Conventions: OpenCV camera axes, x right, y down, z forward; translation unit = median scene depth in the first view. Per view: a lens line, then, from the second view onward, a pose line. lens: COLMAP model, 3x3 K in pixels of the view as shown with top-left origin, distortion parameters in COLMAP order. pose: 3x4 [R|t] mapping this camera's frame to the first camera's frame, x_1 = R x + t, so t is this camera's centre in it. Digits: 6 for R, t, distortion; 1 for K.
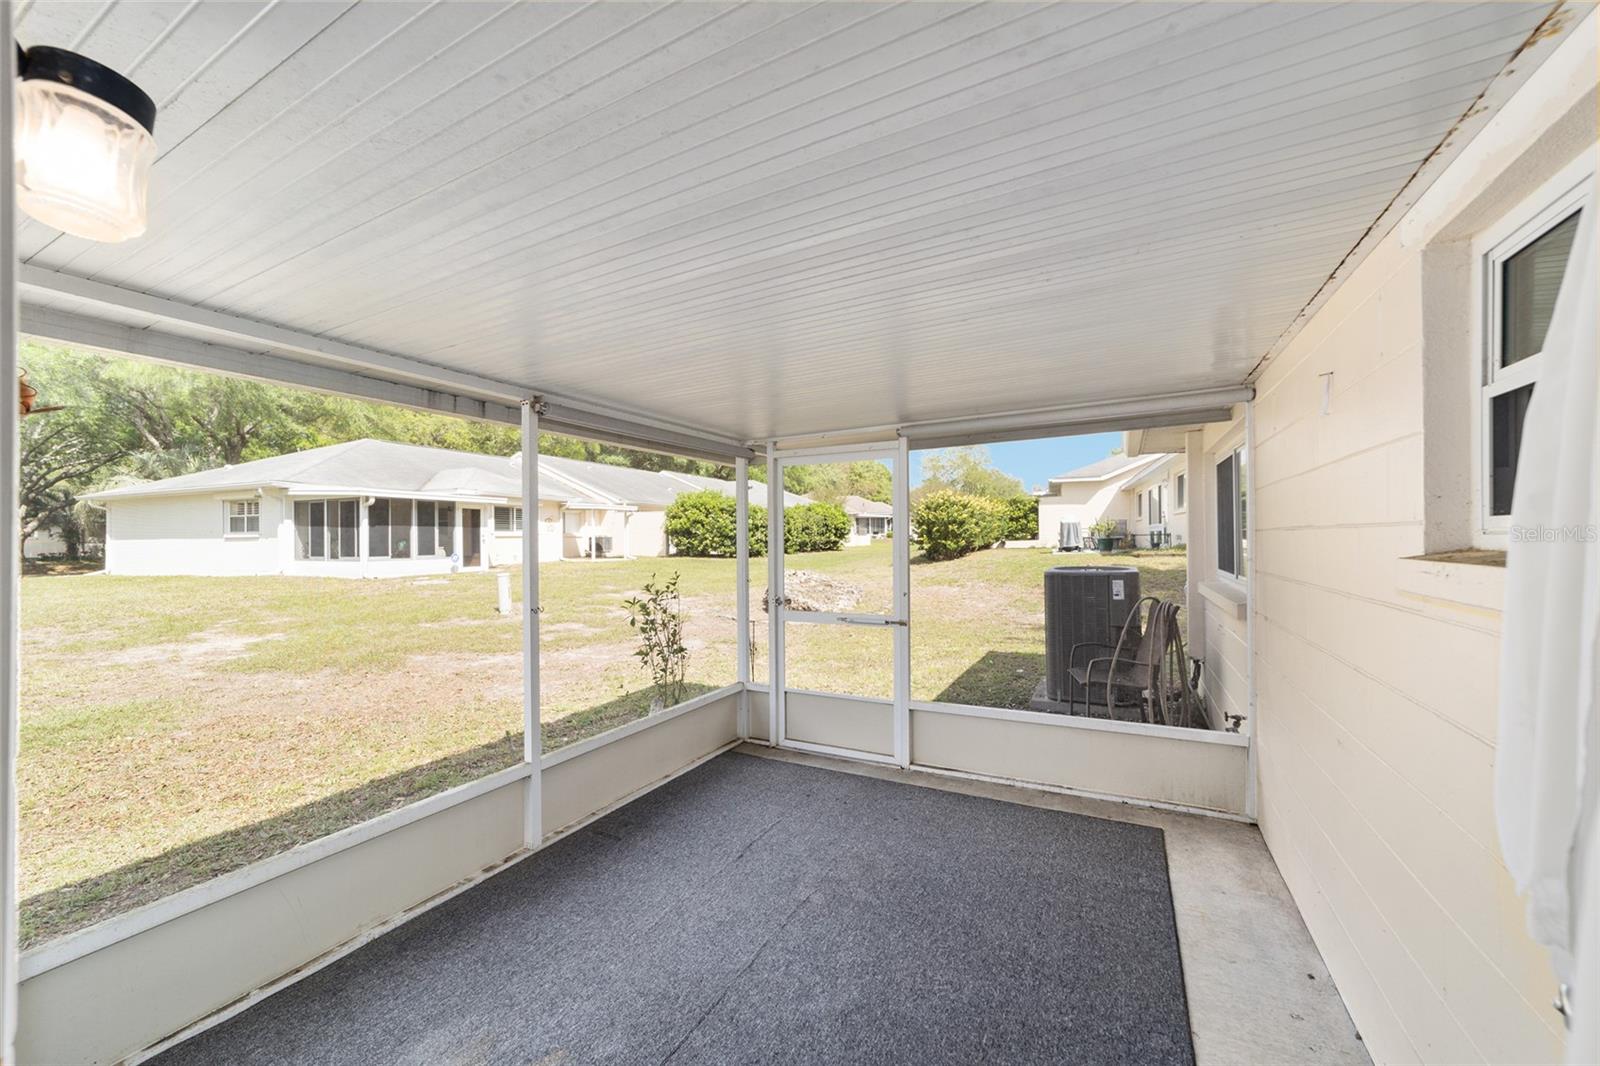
lens RADIAL K [[617.1, 0, 793.1], [0, 617.1, 536.6], [0, 0, 1]] dist [-0.012505, 0.005539]
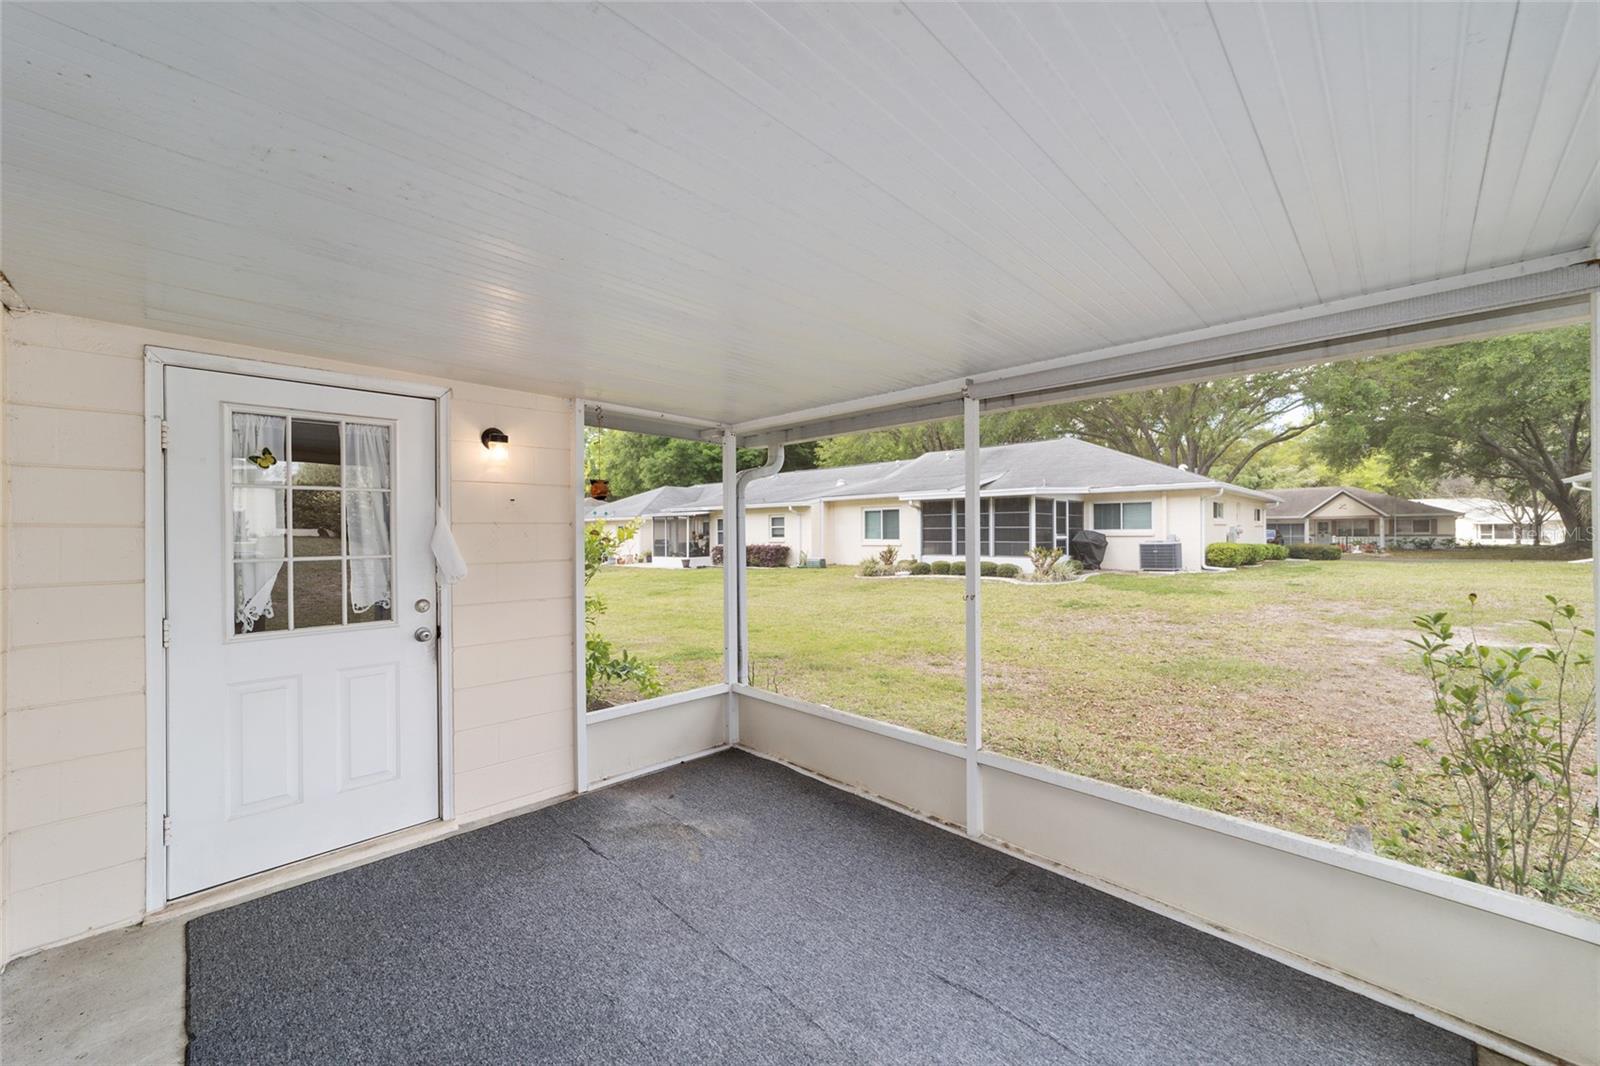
lens RADIAL K [[617.1, 0, 797.5], [0, 617.1, 533.8], [0, 0, 1]] dist [-0.012505, 0.005539]
pose [[-0.300413, 0.011616, -0.953739, 0.515402], [0.007773, 0.999922, 0.009731, 0.004386], [0.953778, -0.004490, -0.300480, 0.870946]]
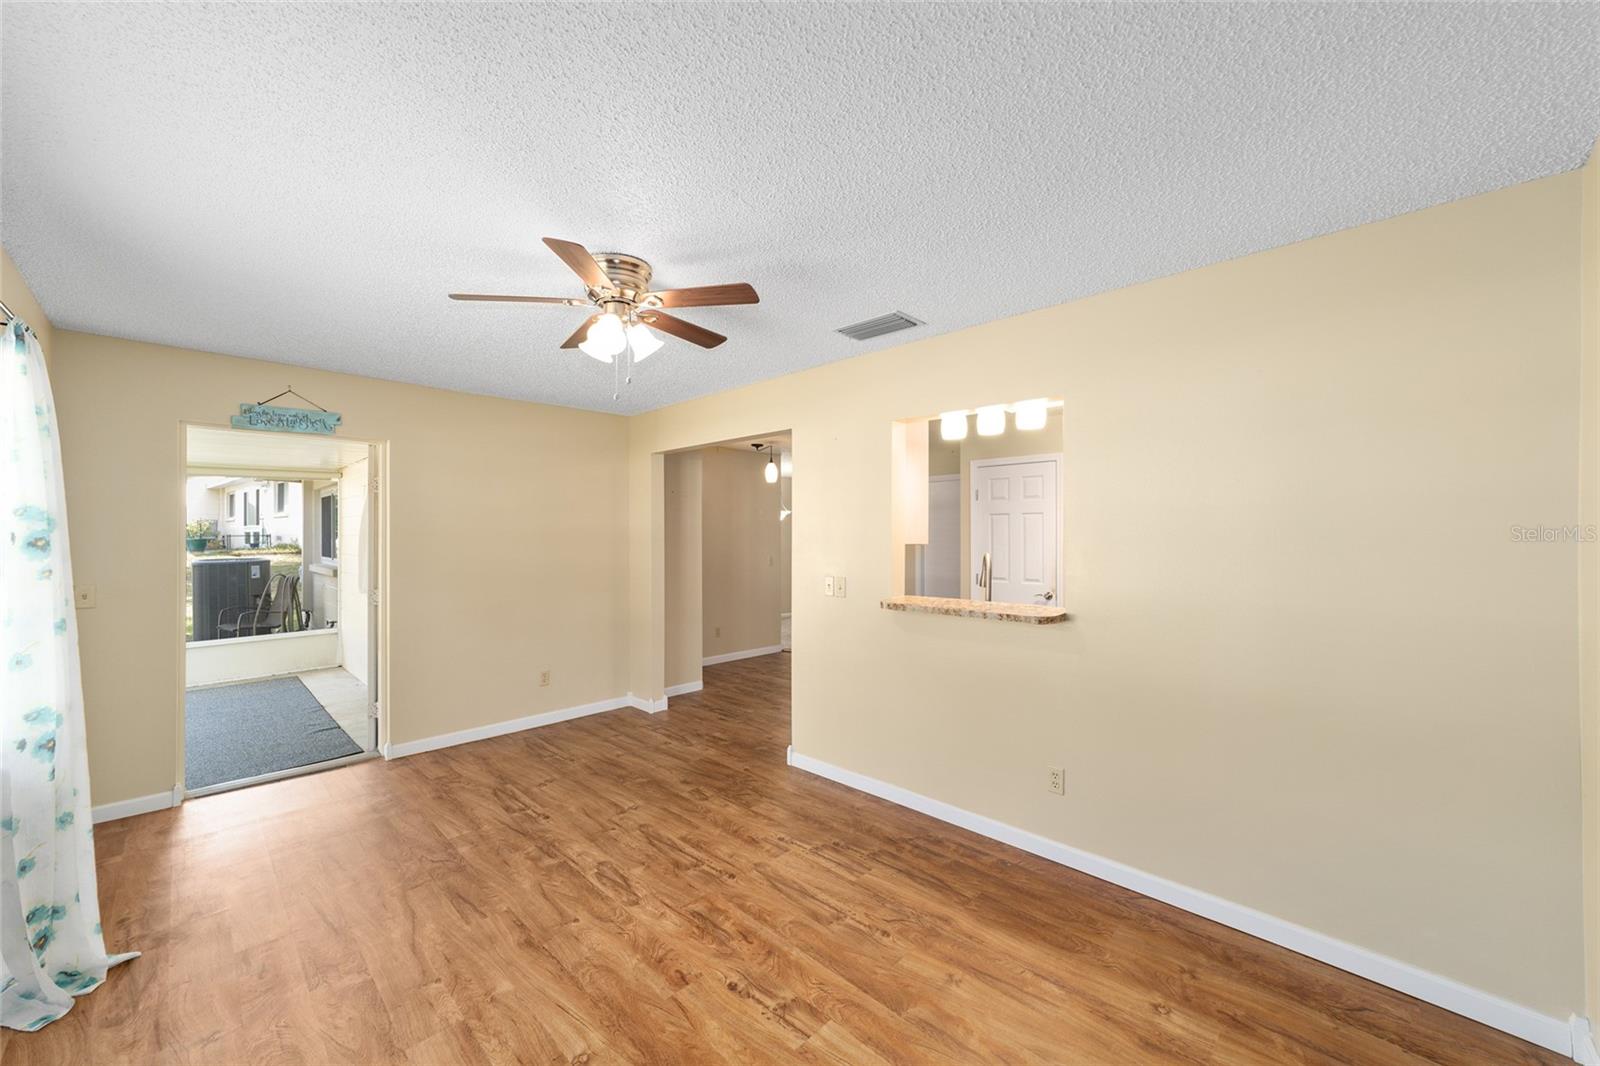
lens RADIAL K [[617.1, 0, 796.0], [0, 617.1, 535.8], [0, 0, 1]] dist [-0.012505, 0.005539]
pose [[0.290007, 0.006322, 0.957004, -1.260445], [-0.003925, 0.999978, -0.005416, -0.005737], [-0.957016, -0.002185, 0.290025, -1.712148]]
